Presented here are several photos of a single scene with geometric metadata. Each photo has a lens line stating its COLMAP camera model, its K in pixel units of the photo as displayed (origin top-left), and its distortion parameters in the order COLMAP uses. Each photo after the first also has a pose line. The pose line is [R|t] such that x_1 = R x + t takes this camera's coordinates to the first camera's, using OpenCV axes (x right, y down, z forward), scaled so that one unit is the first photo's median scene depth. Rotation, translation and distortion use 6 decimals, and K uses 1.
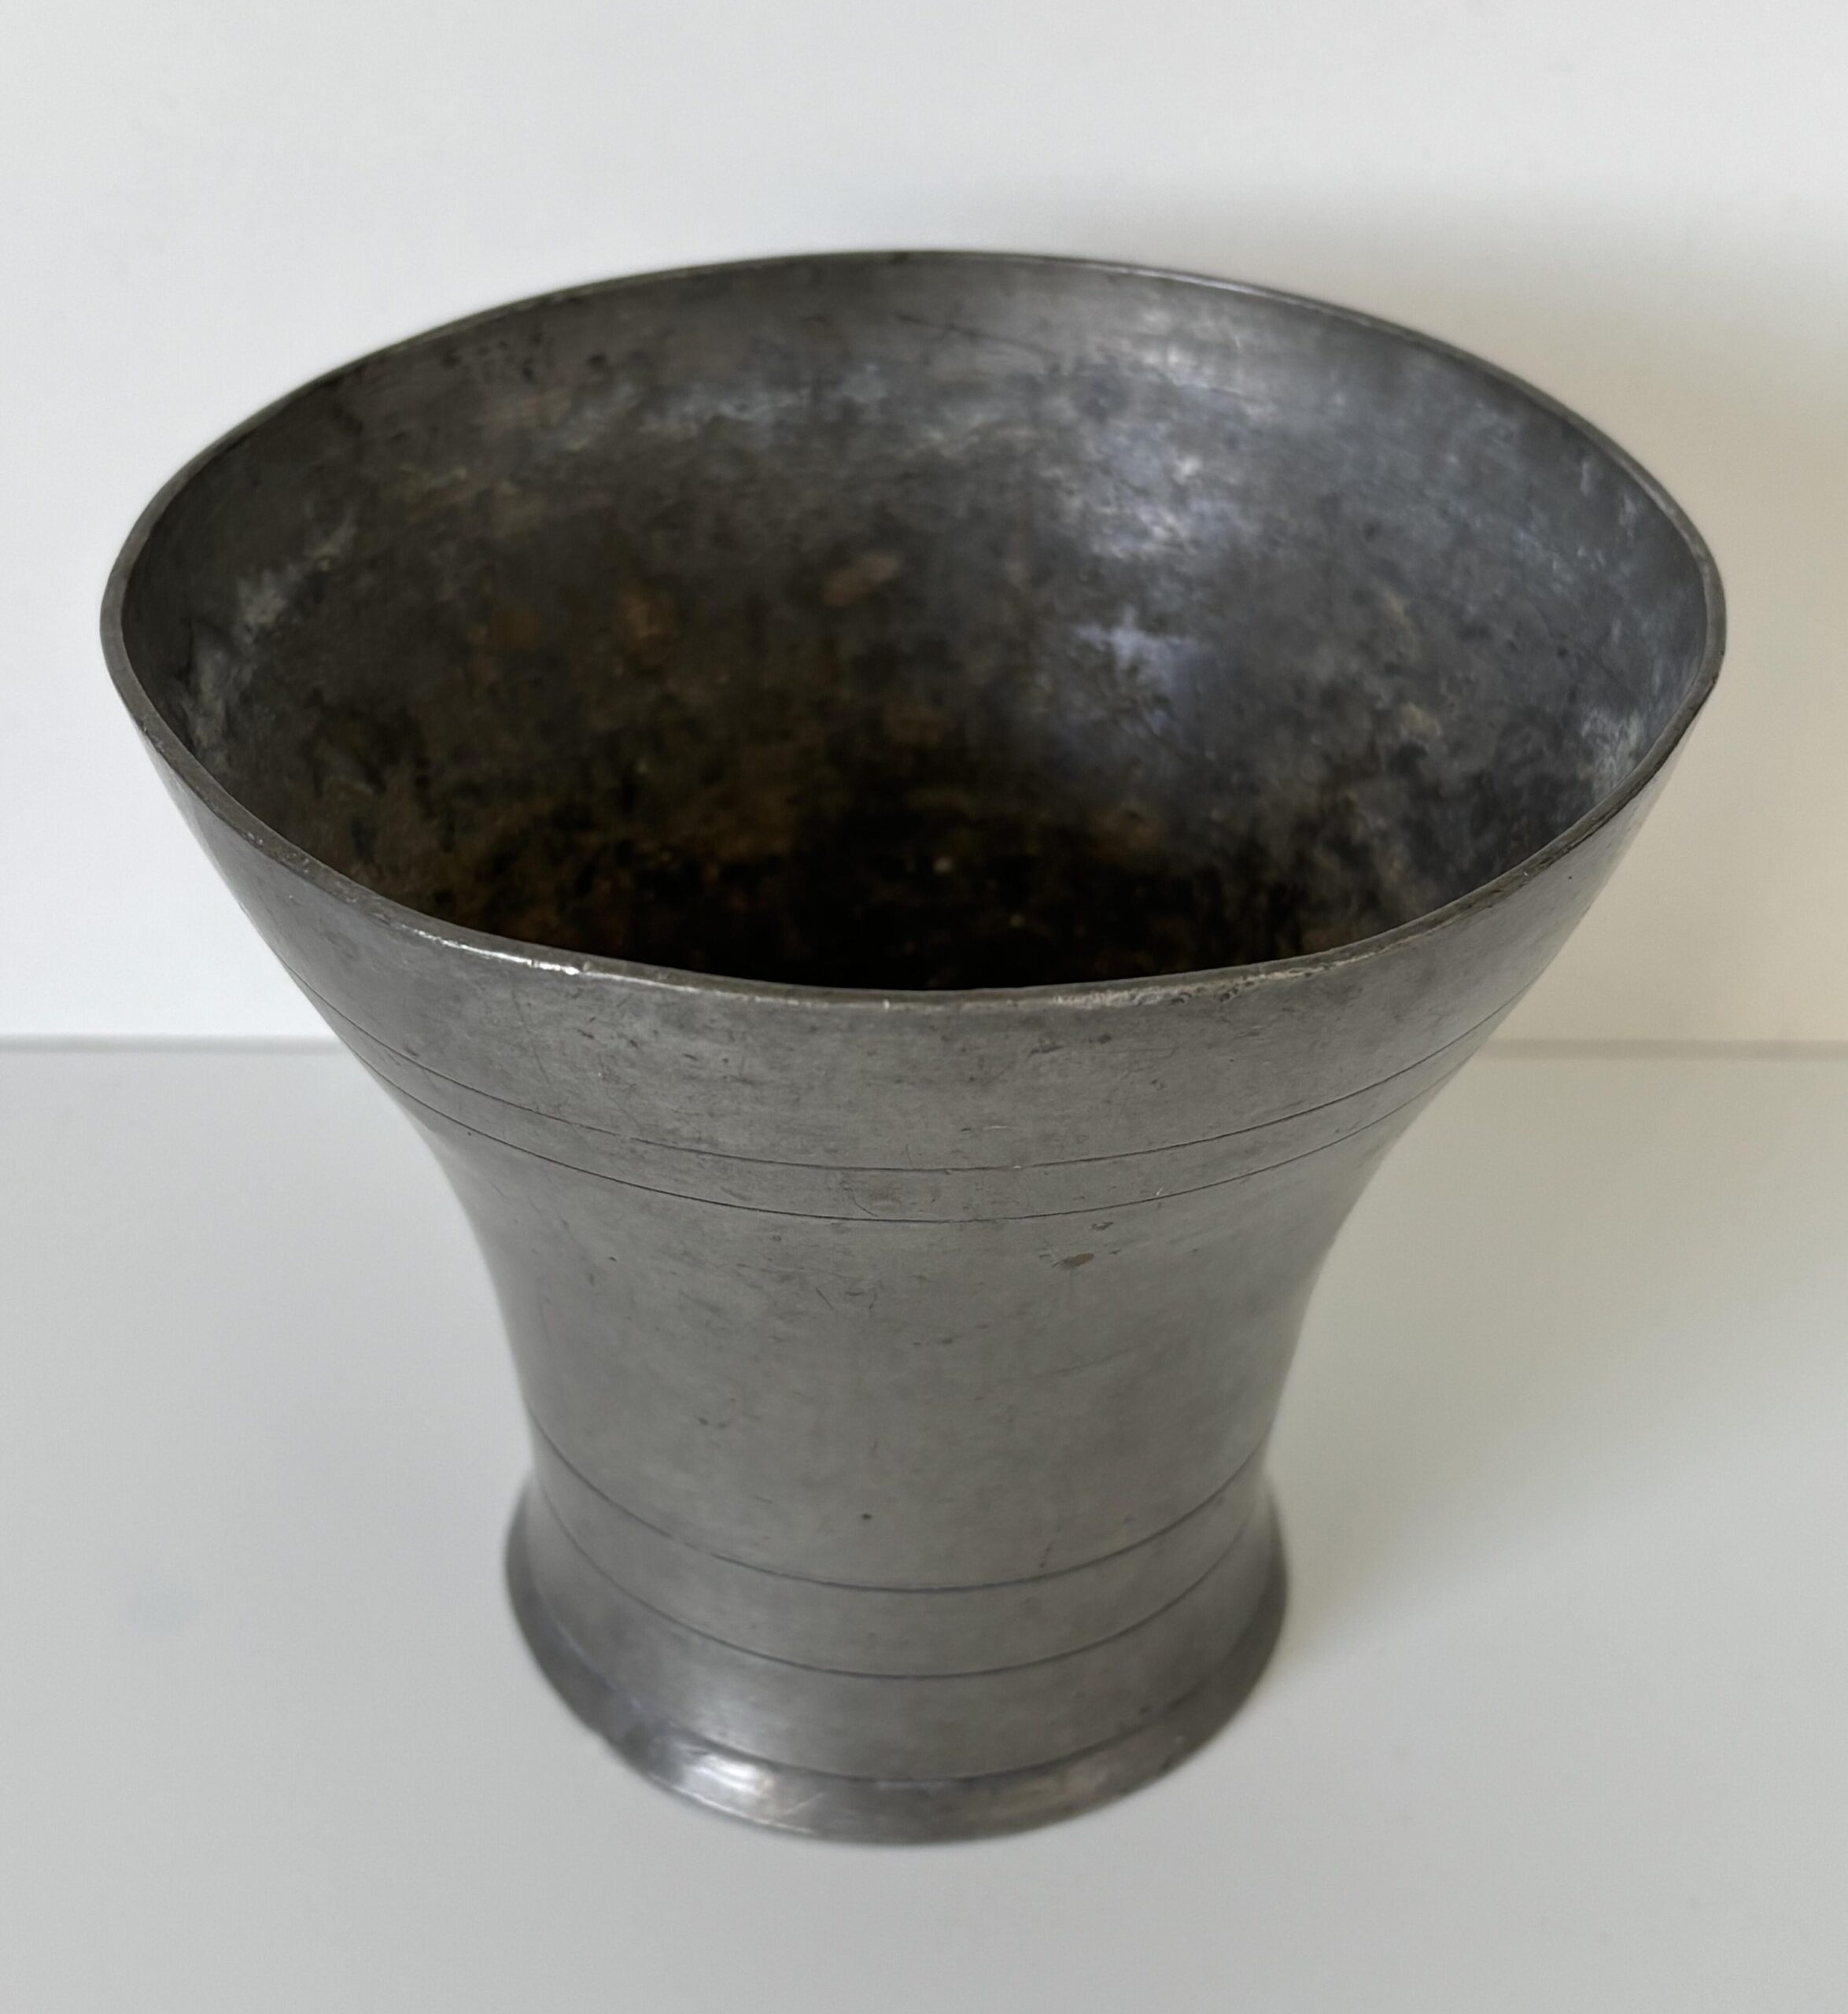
lens RADIAL K [[2912.1, 0, 919.5], [0, 2912.1, 1006.7], [0, 0, 1]] dist [0.037849, 0.000000]
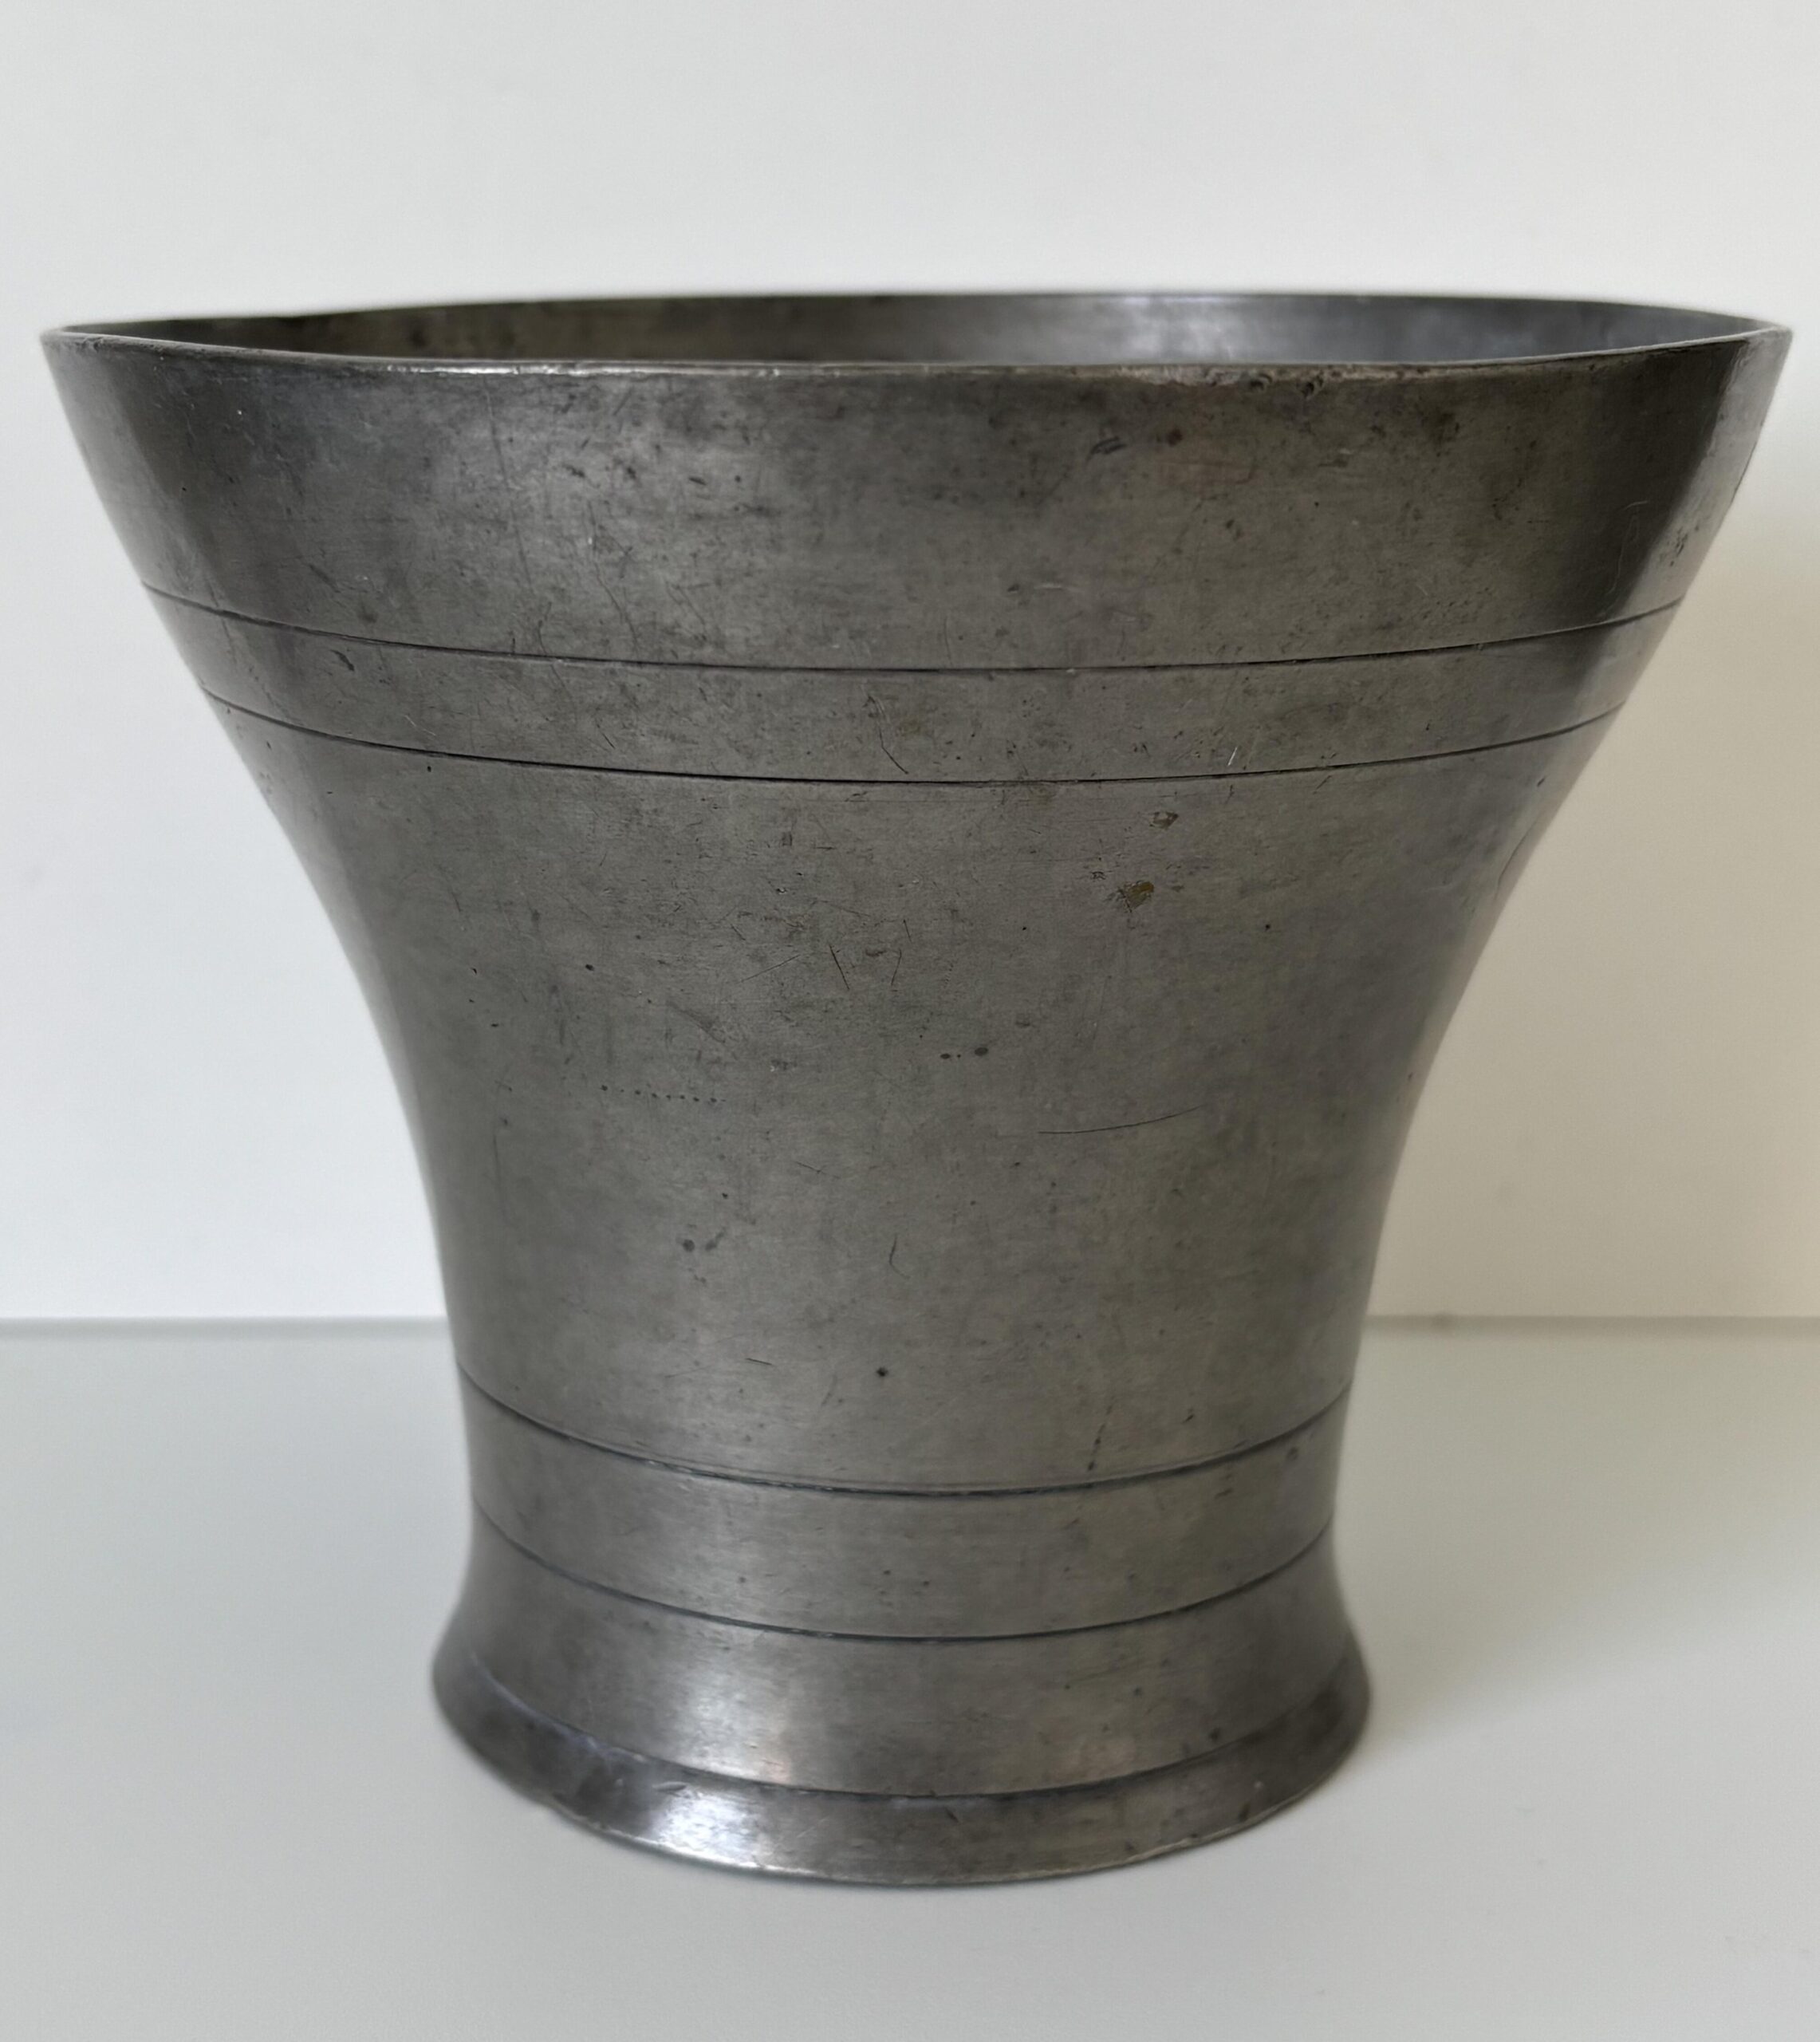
lens RADIAL K [[2885.8, 0, 908.7], [0, 2885.8, 1020.9], [0, 0, 1]] dist [0.068125, 0.000000]
pose [[0.999580, -0.011702, 0.026514, -0.037989], [0.019714, 0.945145, -0.326055, 0.425065], [-0.021244, 0.326441, 0.944979, 0.222591]]
